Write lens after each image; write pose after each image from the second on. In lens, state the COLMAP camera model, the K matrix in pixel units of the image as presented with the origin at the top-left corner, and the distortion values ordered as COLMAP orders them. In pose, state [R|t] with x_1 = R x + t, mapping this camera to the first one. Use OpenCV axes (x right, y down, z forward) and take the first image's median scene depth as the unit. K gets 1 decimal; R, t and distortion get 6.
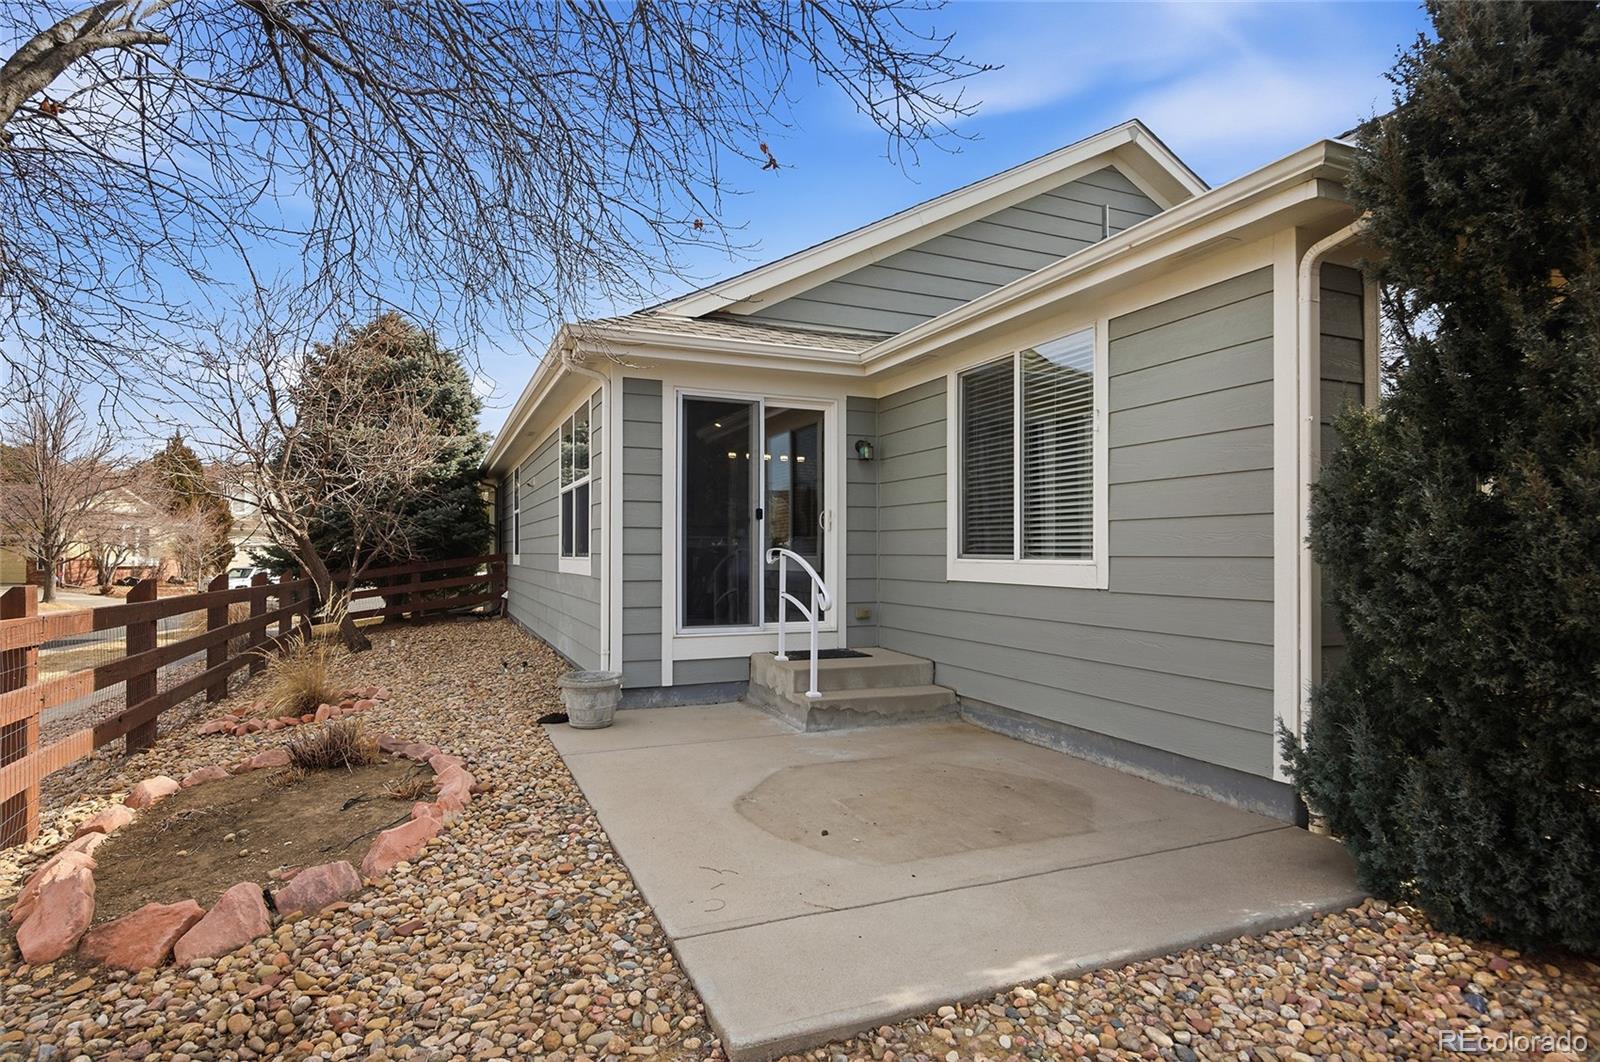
lens RADIAL K [[798.9, 0, 800.0], [0, 798.9, 531.0], [0, 0, 1]] dist [-0.000841, -0.000461]
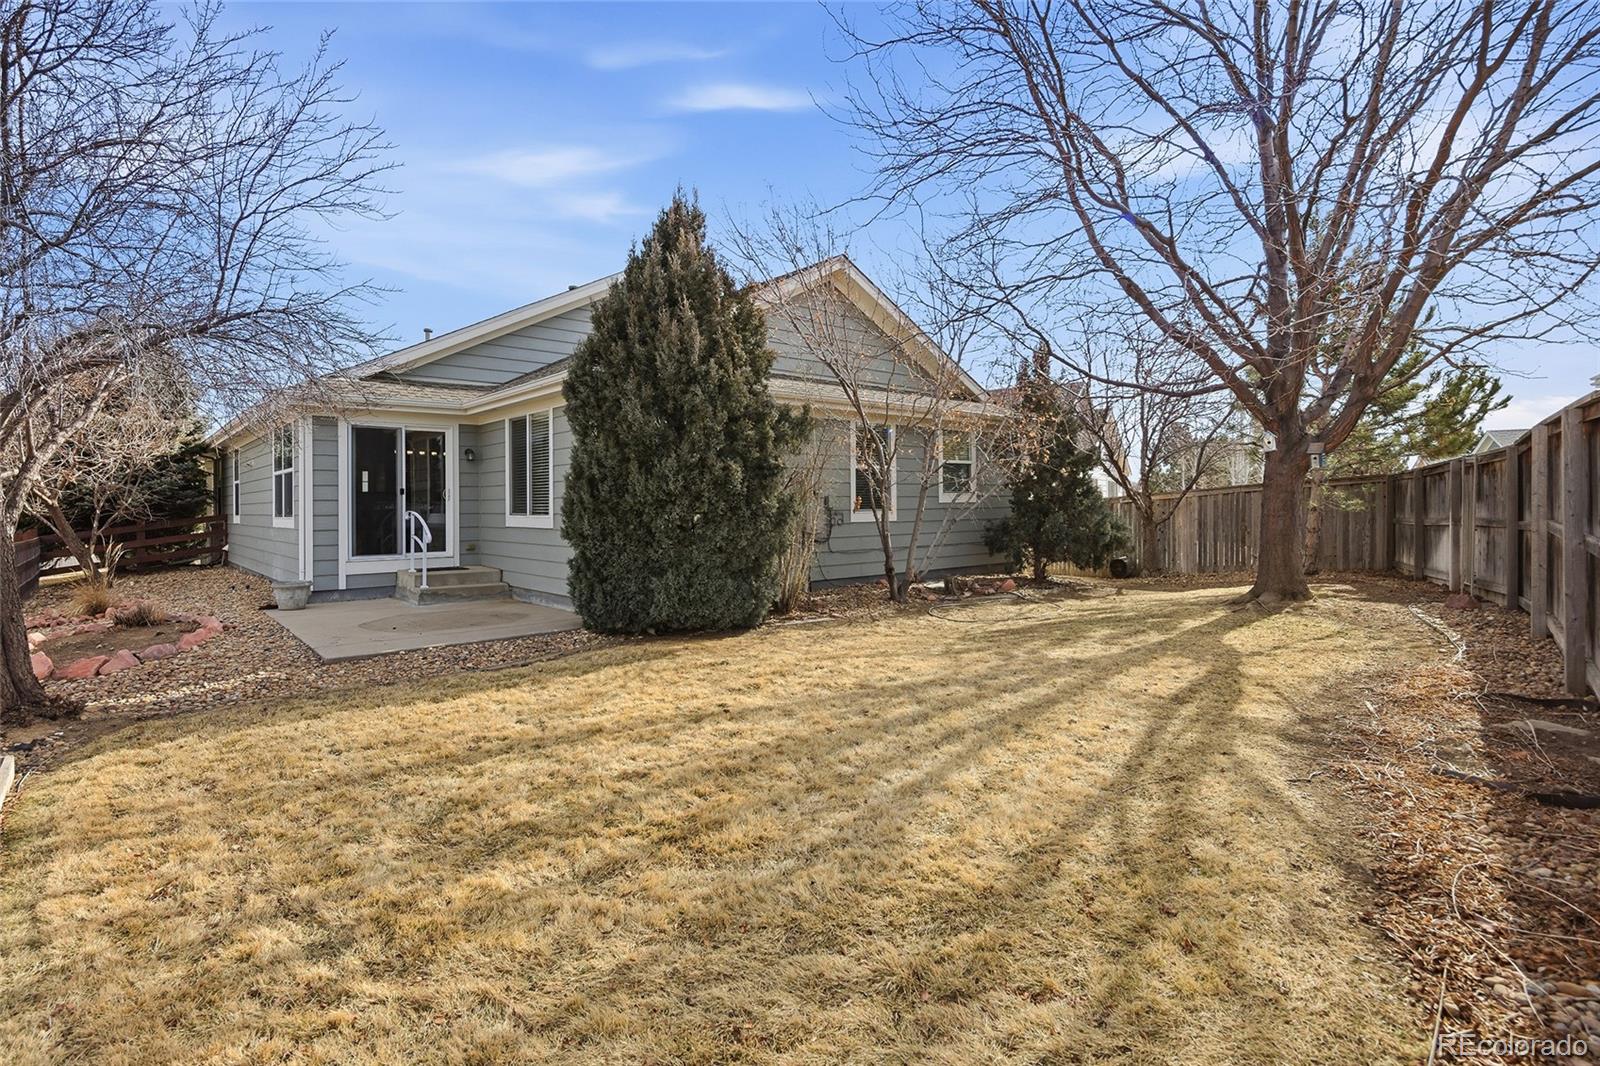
lens RADIAL K [[780.8, 0, 800.7], [0, 780.8, 491.6], [0, 0, 1]] dist [-0.000113, -0.000172]
pose [[0.956951, -0.005925, 0.290188, 0.293124], [0.003289, 0.999949, 0.009571, -0.035068], [-0.290230, -0.008205, 0.956922, -0.914389]]
